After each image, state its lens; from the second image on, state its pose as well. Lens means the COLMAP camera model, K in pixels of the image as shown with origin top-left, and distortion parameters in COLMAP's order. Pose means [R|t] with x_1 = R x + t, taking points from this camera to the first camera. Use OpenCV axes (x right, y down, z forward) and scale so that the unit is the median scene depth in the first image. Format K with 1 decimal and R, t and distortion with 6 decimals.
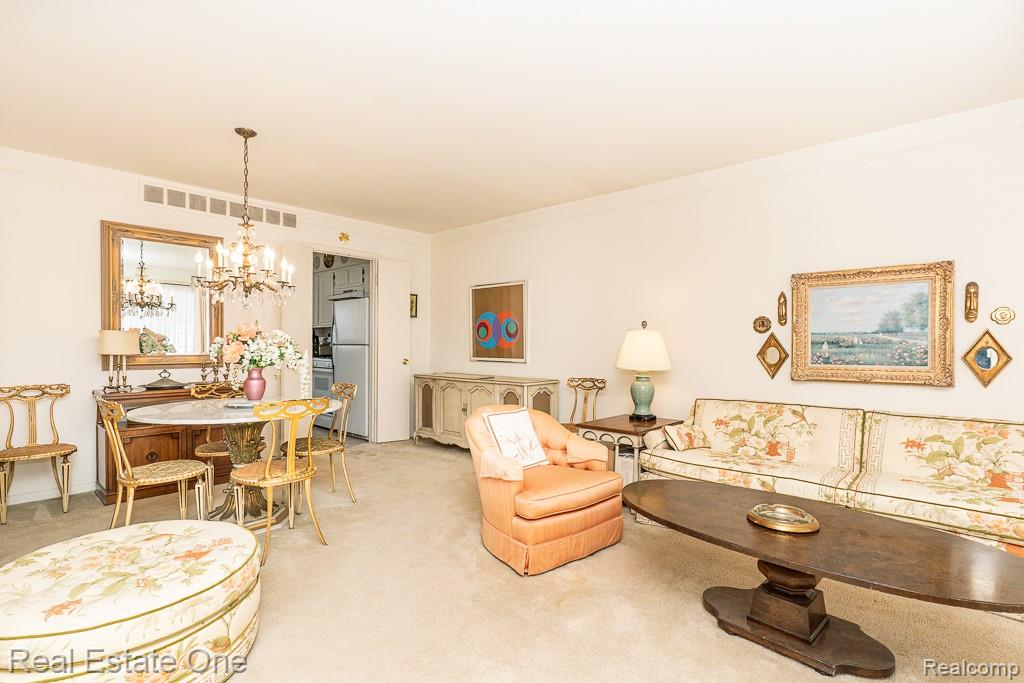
lens RADIAL K [[488.0, 0, 514.7], [0, 488.0, 353.6], [0, 0, 1]] dist [-0.004716, 0.001378]
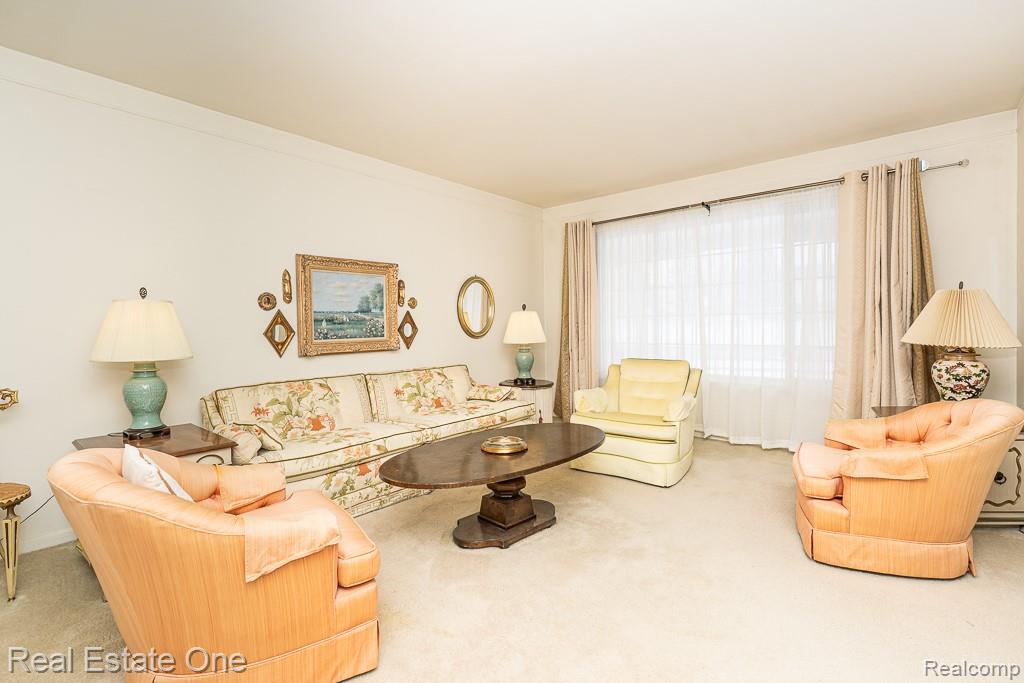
lens RADIAL K [[467.6, 0, 514.1], [0, 467.6, 326.9], [0, 0, 1]] dist [-0.004074, -0.000197]
pose [[-0.034555, -0.010162, 0.999351, -0.413826], [0.031130, 0.999452, 0.011240, -0.004689], [-0.998918, 0.031499, -0.034220, 0.547808]]
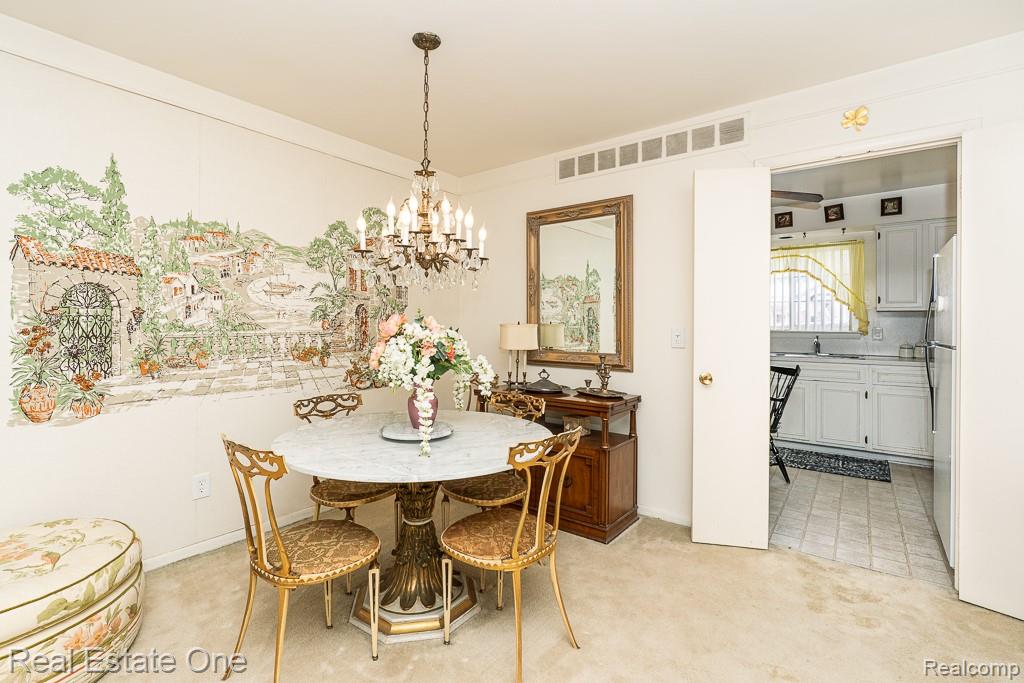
lens RADIAL K [[476.8, 0, 504.3], [0, 476.8, 321.4], [0, 0, 1]] dist [-0.003254, -0.000039]
pose [[0.076014, -0.011737, -0.997038, 0.119057], [-0.026607, 0.999551, -0.013795, -0.039879], [0.996752, 0.027577, 0.075668, 0.933065]]
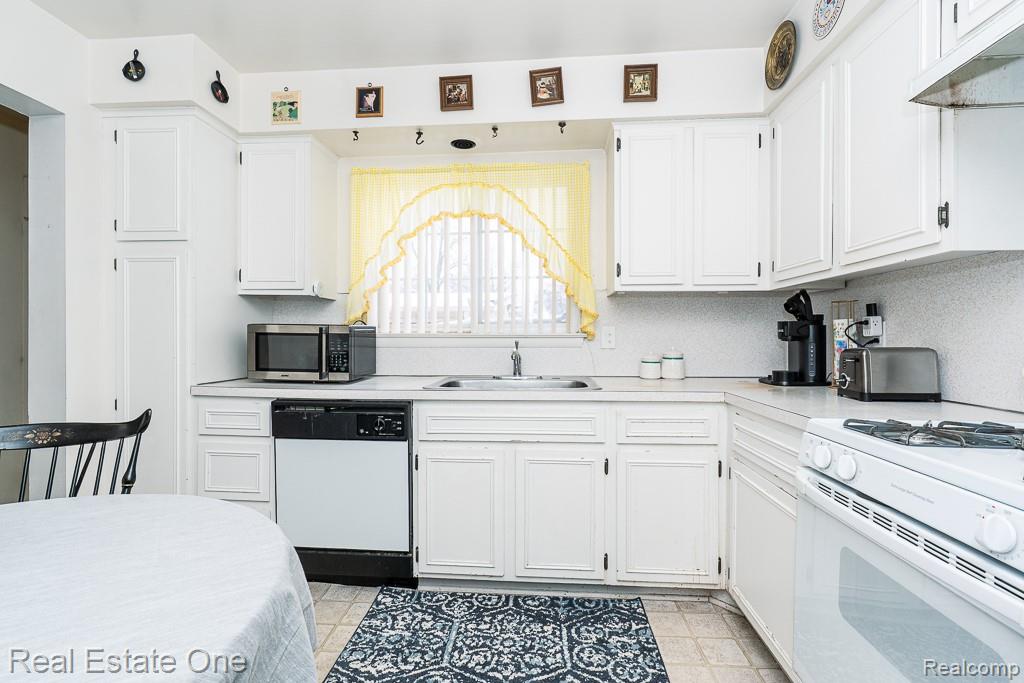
lens RADIAL K [[459.6, 0, 512.0], [0, 459.6, 341.5], [0, 0, 1]] dist [-0.007189, 0.000247]
pose [[0.612187, -0.000470, -0.790713, -0.665077], [-0.014575, 0.999823, -0.011879, -0.033557], [0.790579, 0.018797, 0.612072, 1.528815]]
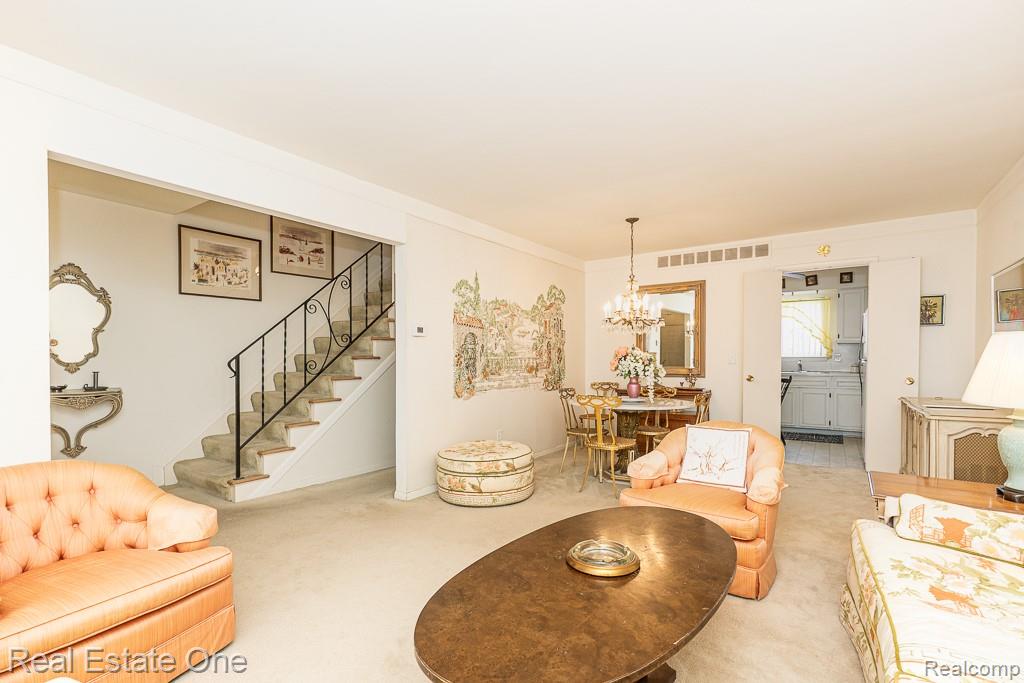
lens RADIAL K [[481.0, 0, 509.7], [0, 481.0, 366.2], [0, 0, 1]] dist [-0.003061, -0.000232]
pose [[0.128081, 0.010341, -0.991710, 0.771854], [-0.017818, 0.999808, 0.008124, -0.005845], [0.991604, 0.016629, 0.128241, 0.382409]]
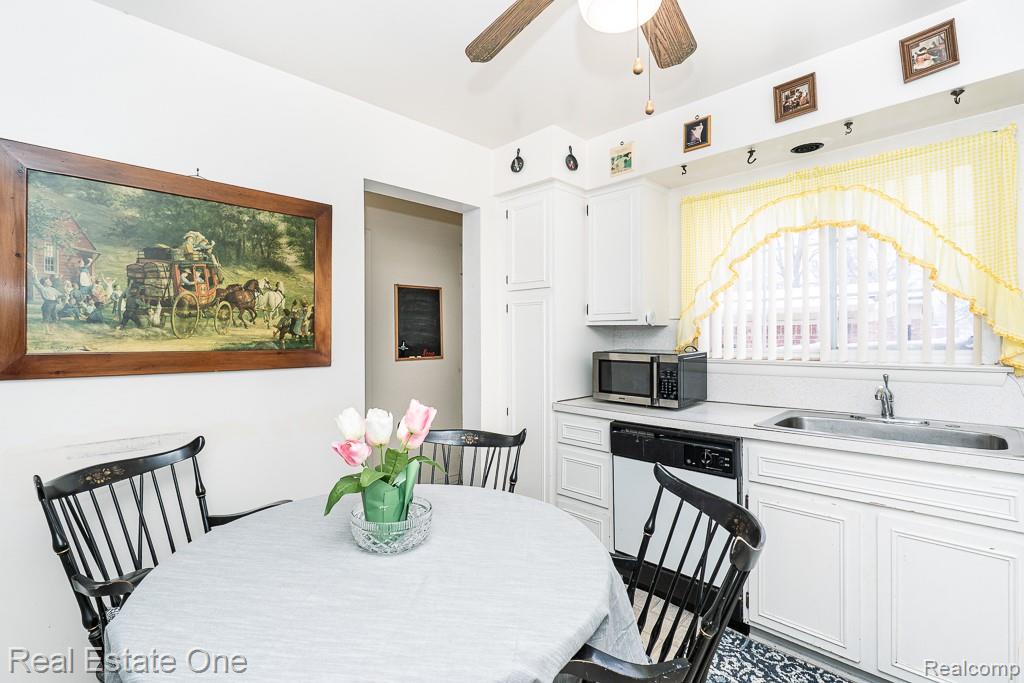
lens RADIAL K [[469.5, 0, 514.7], [0, 469.5, 338.8], [0, 0, 1]] dist [-0.003465, 0.000645]
pose [[-0.045840, -0.003432, -0.998943, -0.620615], [-0.017200, 0.999849, -0.002646, -0.077321], [0.998801, 0.017060, -0.045892, 1.535062]]
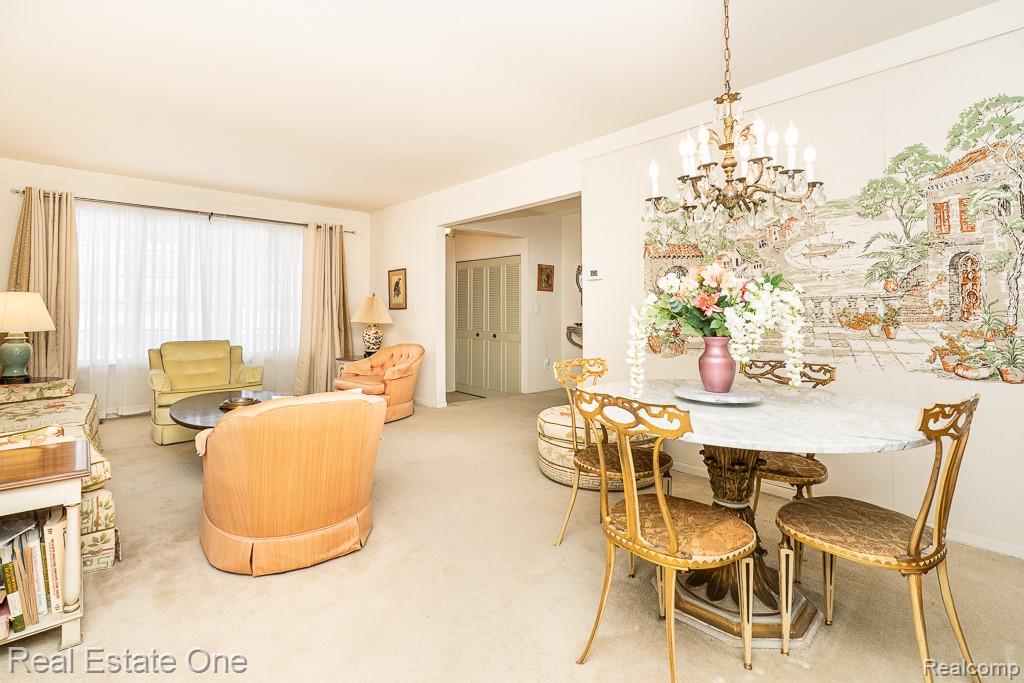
lens RADIAL K [[479.6, 0, 506.8], [0, 479.6, 310.0], [0, 0, 1]] dist [-0.003227, -0.000034]
pose [[-0.995364, -0.001887, 0.096158, -0.294491], [-0.000602, 0.999910, 0.013389, -0.010393], [-0.096175, 0.013269, -0.995276, 1.414066]]
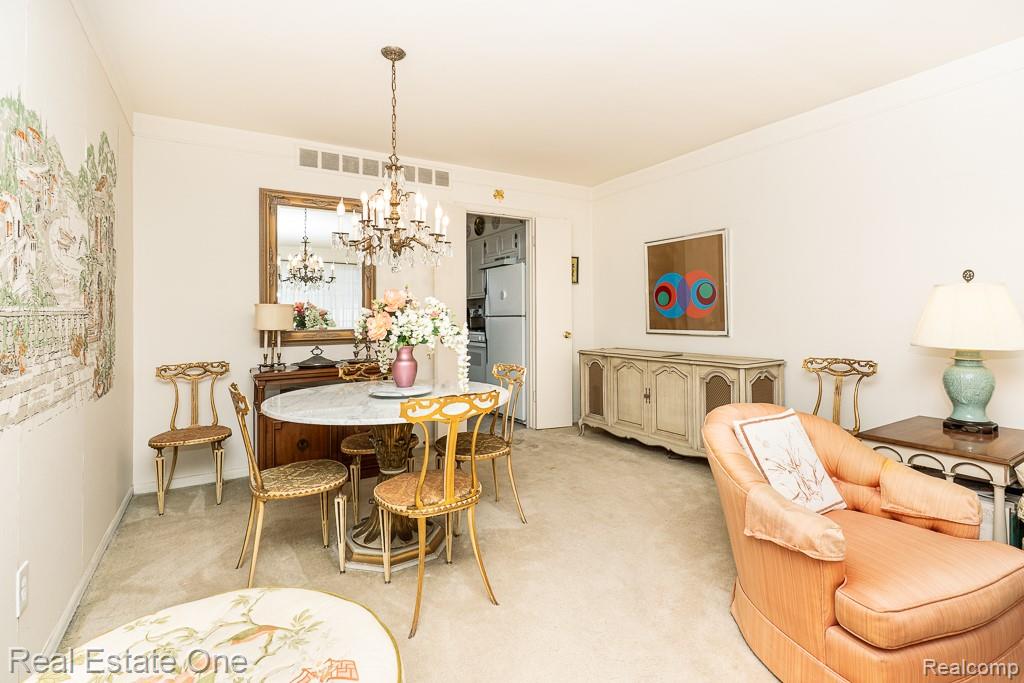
lens RADIAL K [[476.2, 0, 511.5], [0, 476.2, 311.0], [0, 0, 1]] dist [-0.000466, 0.000190]
pose [[0.959806, -0.018124, -0.280079, -0.131567], [0.010142, 0.999501, -0.029922, -0.002407], [0.280482, 0.025879, 0.959510, 0.269077]]
